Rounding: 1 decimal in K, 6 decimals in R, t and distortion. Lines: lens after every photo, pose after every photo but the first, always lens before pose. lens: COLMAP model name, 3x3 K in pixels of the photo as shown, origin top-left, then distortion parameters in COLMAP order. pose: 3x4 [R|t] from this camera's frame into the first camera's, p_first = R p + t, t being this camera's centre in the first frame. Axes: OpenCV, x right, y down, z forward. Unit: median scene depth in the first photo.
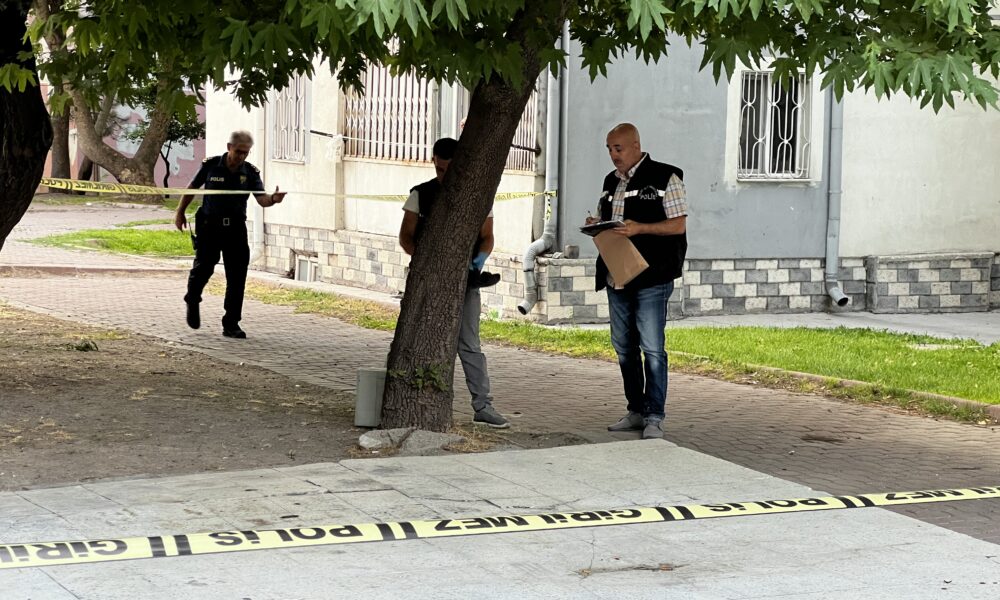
lens RADIAL K [[2259.6, 0, 500.0], [0, 2259.6, 300.0], [0, 0, 1]] dist [-0.357494, 7.352055]
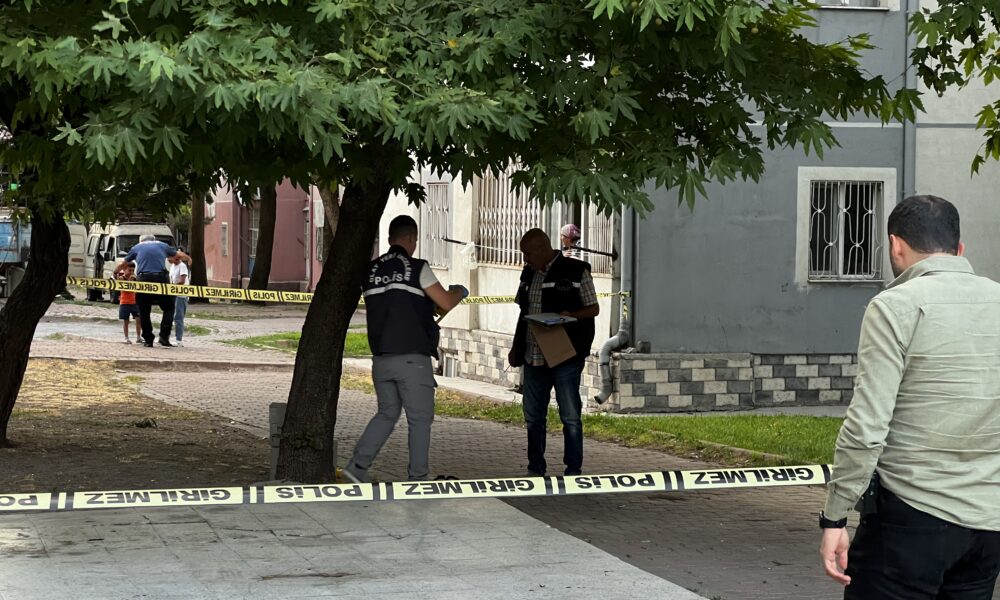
lens RADIAL K [[2259.6, 0, 500.0], [0, 2259.6, 300.0], [0, 0, 1]] dist [-0.357494, 7.352055]
pose [[0.988807, -0.003706, -0.149157, 0.120292], [-0.003524, 0.998833, -0.048178, 0.008397], [0.149162, 0.048164, 0.987639, -0.089513]]
